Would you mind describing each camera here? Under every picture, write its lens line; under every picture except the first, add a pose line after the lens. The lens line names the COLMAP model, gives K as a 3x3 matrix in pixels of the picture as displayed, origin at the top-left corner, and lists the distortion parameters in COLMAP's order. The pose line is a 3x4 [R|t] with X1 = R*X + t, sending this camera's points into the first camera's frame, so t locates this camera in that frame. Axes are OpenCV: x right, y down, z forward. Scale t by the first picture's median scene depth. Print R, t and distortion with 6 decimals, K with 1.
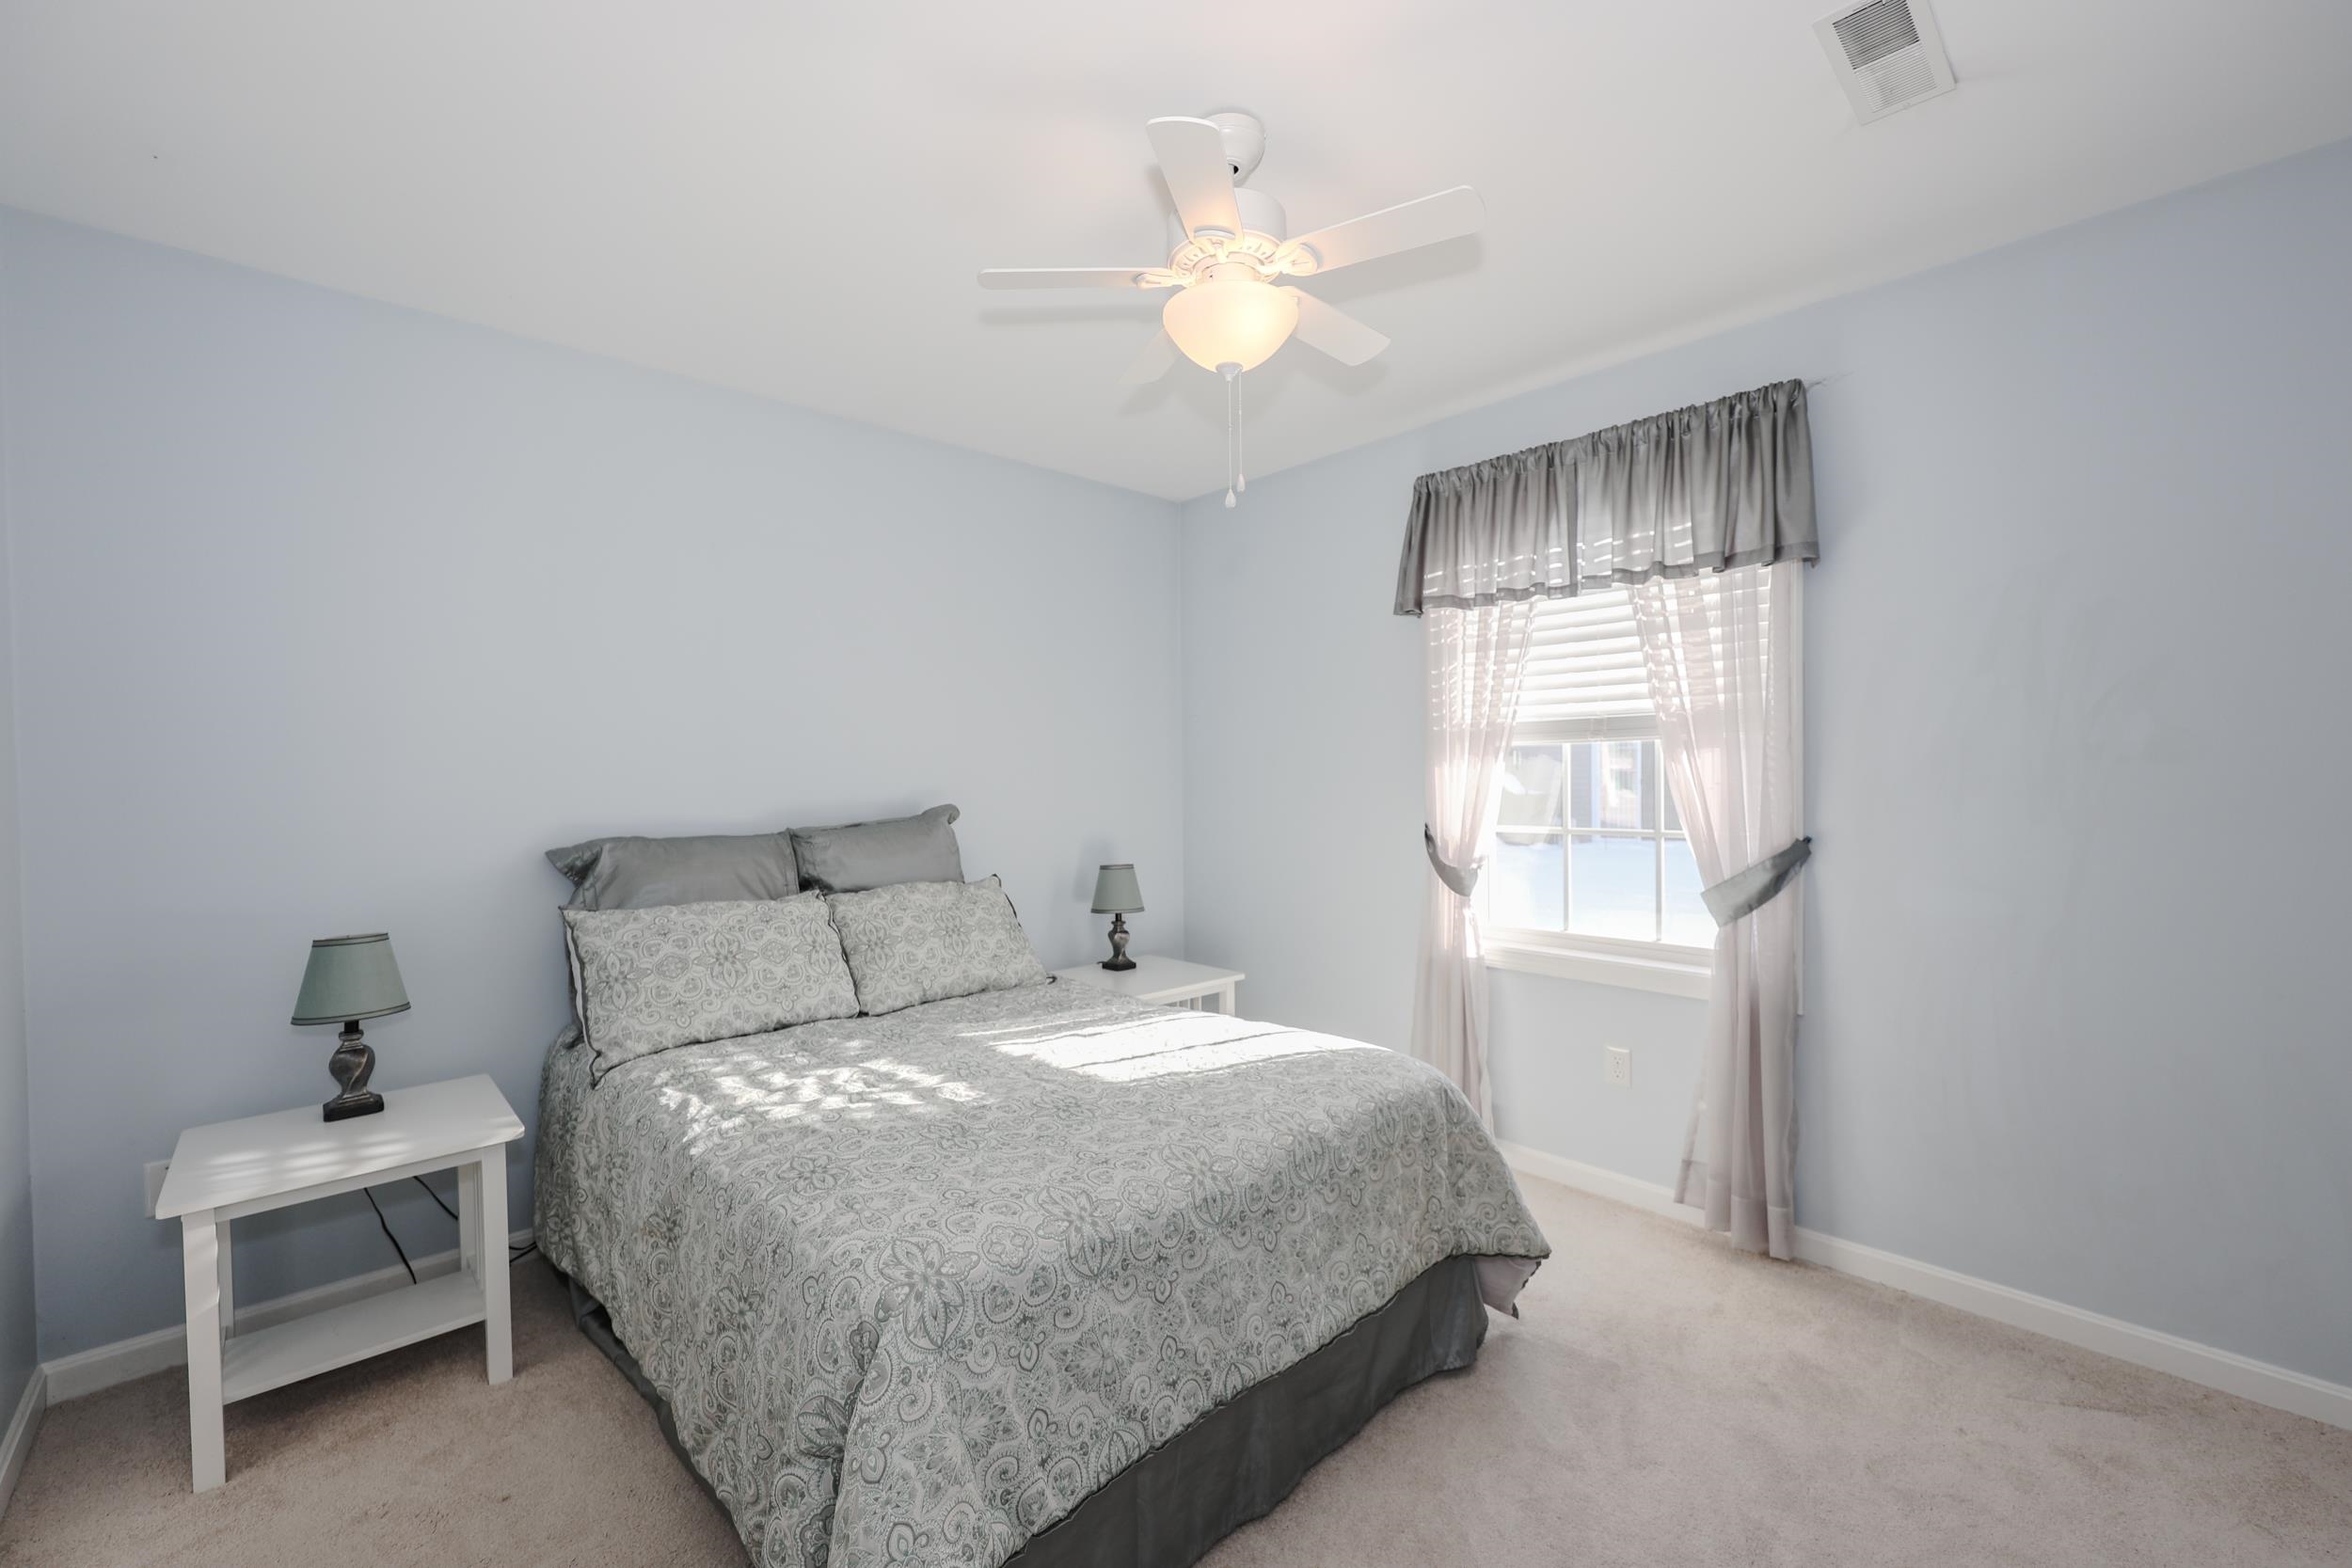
lens RADIAL K [[946.5, 0, 1160.5], [0, 946.5, 792.7], [0, 0, 1]] dist [0.000263, 0.000029]
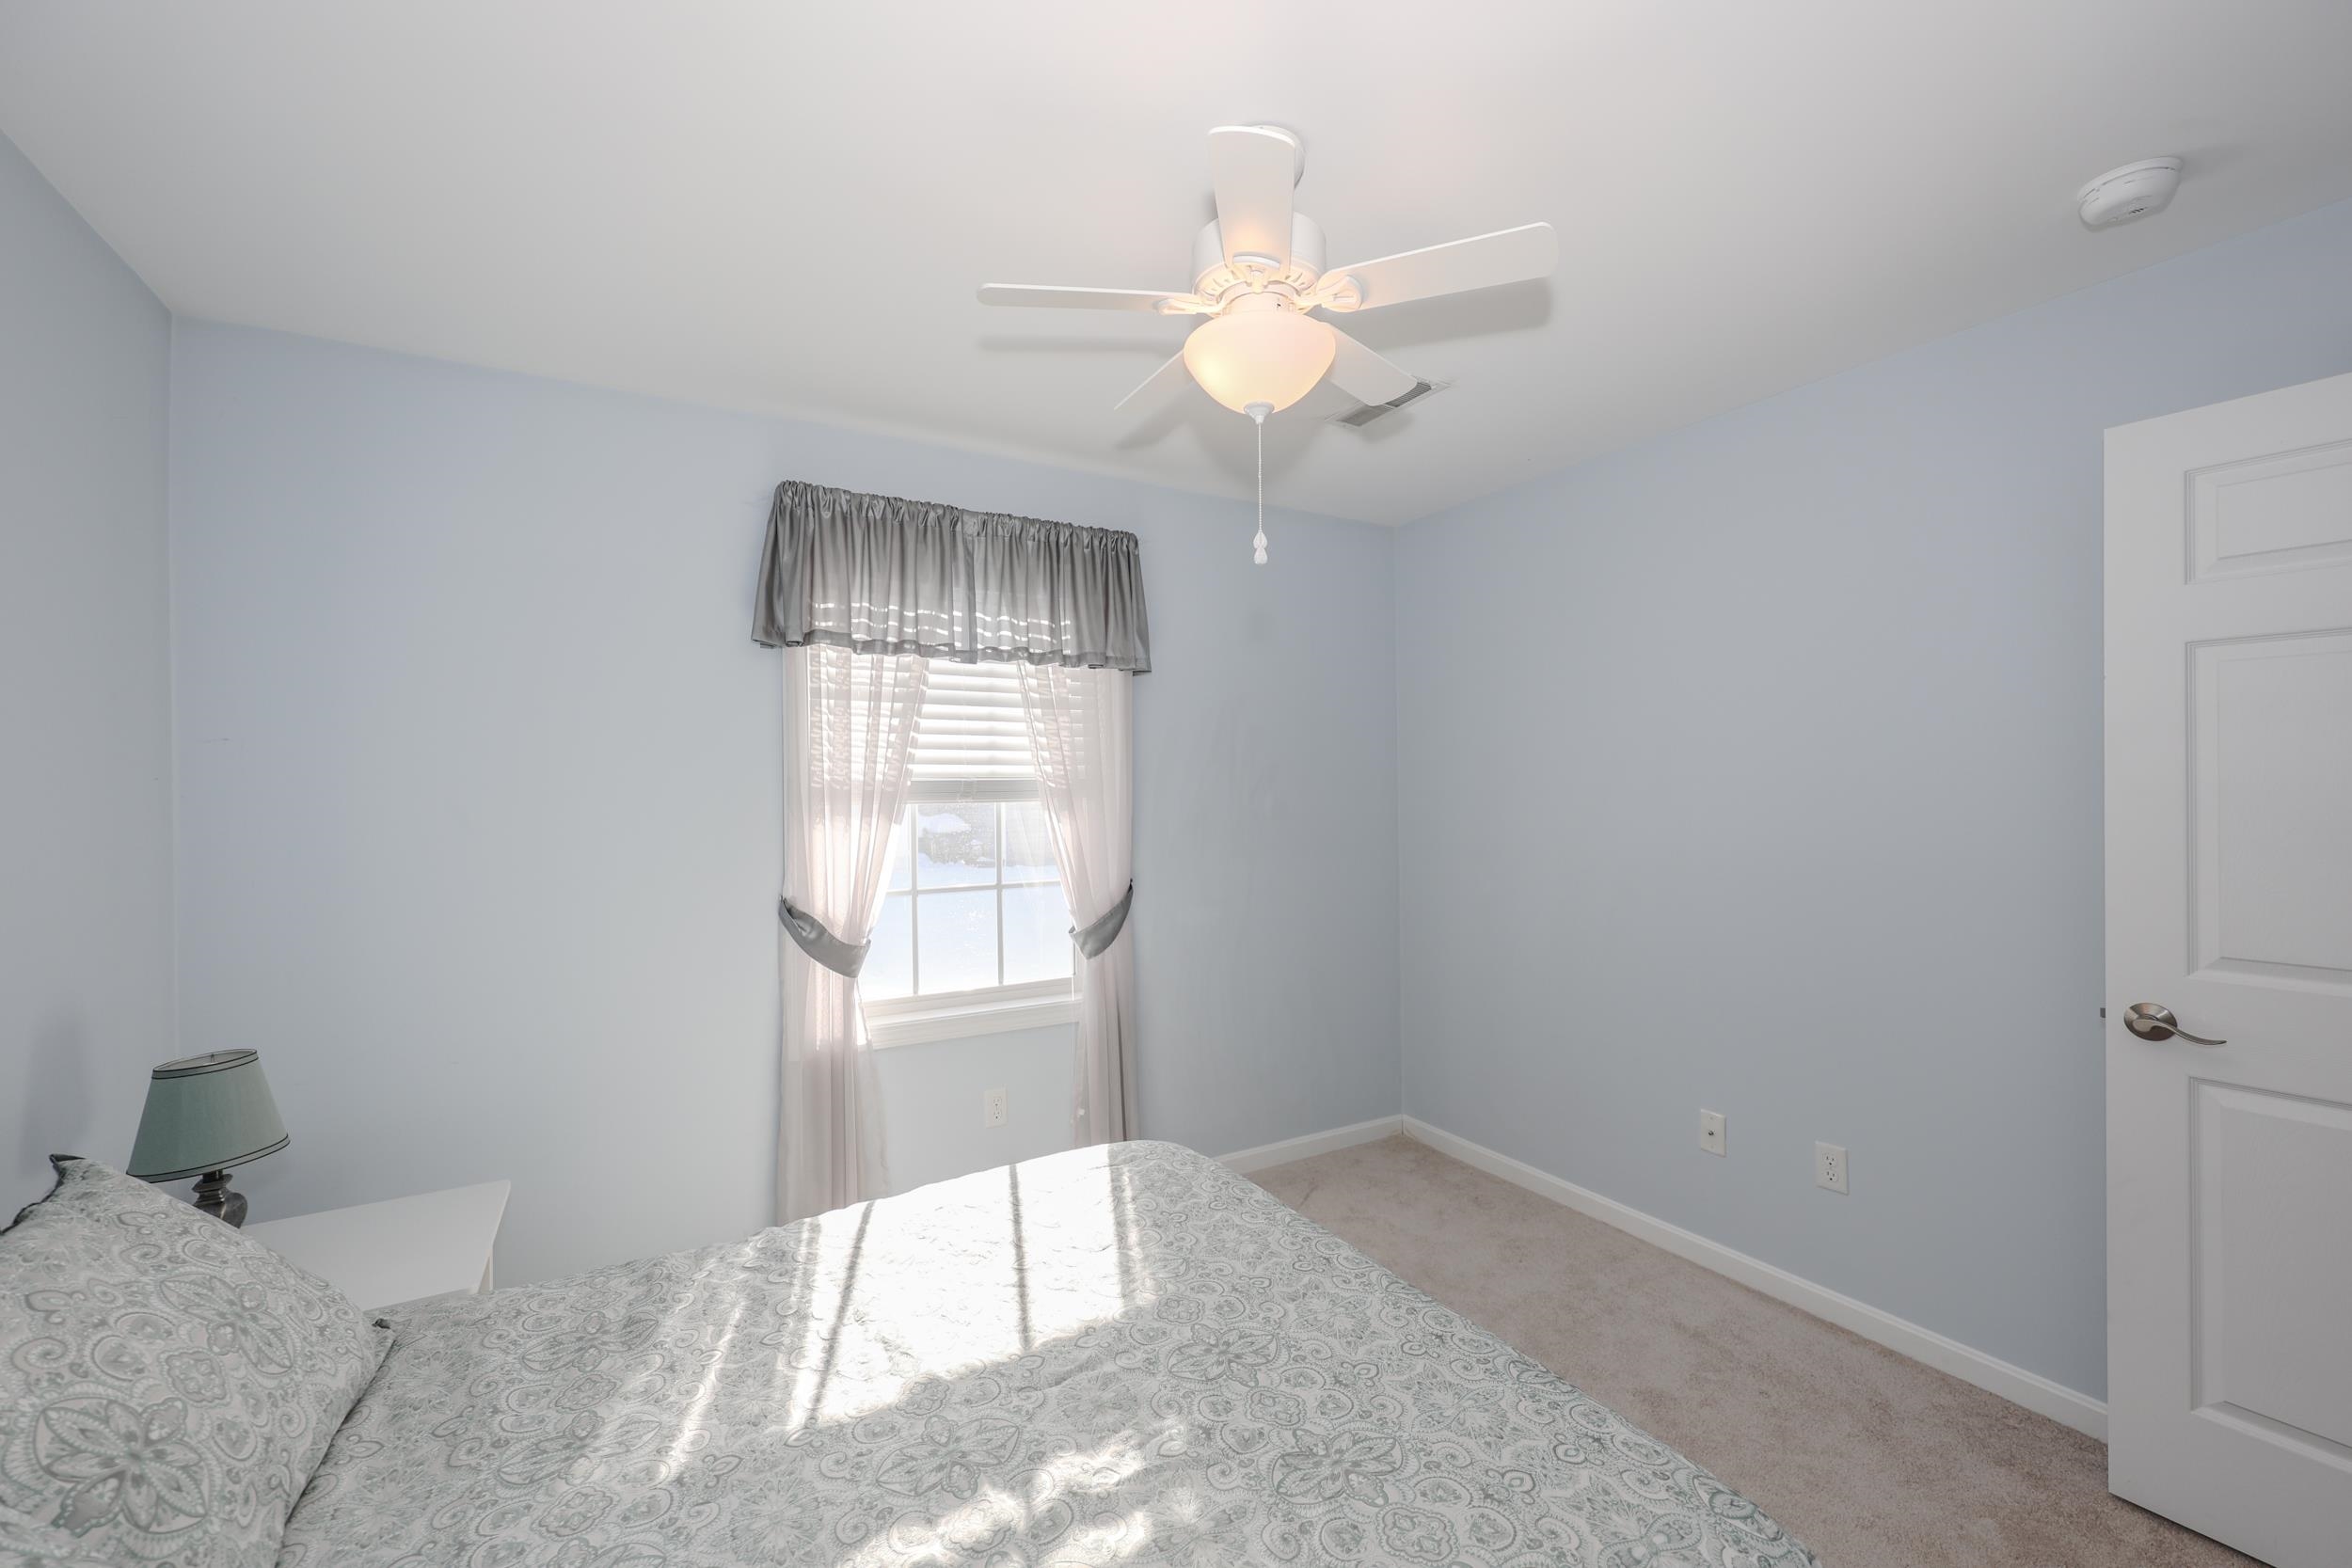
lens RADIAL K [[946.5, 0, 1160.5], [0, 946.5, 792.7], [0, 0, 1]] dist [0.000263, 0.000029]
pose [[0.231262, 0.002939, 0.972887, -0.555411], [0.023852, 0.999678, -0.008690, -0.056206], [-0.972599, 0.025215, 0.231117, 0.609294]]
